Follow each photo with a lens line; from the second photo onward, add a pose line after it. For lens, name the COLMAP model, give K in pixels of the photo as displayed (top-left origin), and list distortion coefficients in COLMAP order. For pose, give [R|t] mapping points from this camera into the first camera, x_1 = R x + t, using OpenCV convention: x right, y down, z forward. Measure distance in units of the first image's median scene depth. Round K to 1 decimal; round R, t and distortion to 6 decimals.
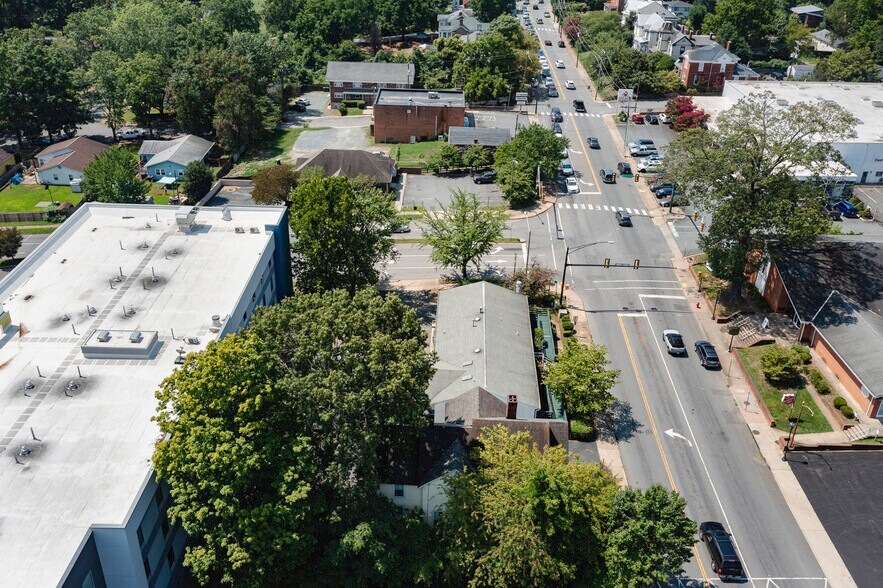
lens RADIAL K [[756.1, 0, 444.8], [0, 756.1, 277.2], [0, 0, 1]] dist [0.004014, 0.010185]
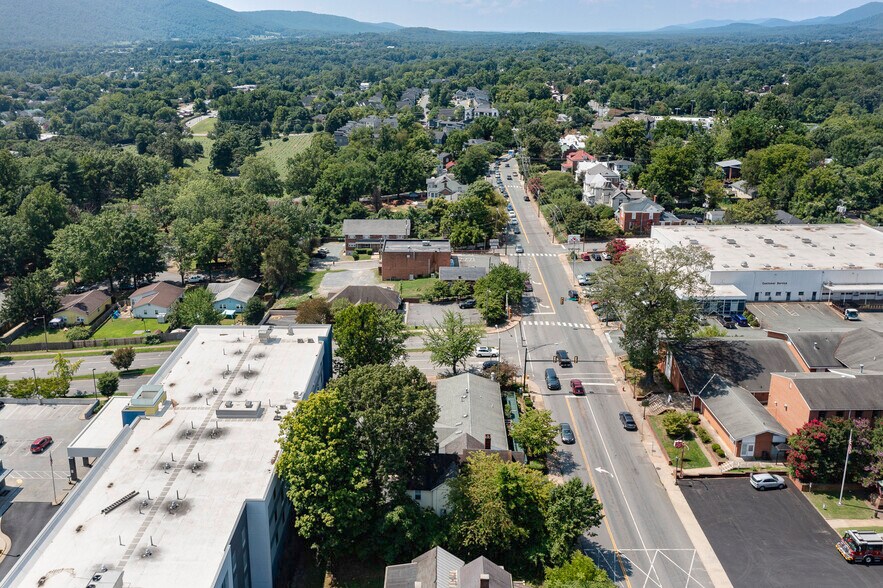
lens RADIAL K [[756.1, 0, 444.8], [0, 756.1, 277.2], [0, 0, 1]] dist [0.004014, 0.010185]
pose [[0.999461, -0.026415, 0.019475, -0.014519], [0.029472, 0.983489, -0.178552, 0.073080], [-0.014437, 0.179030, 0.983738, -0.395494]]
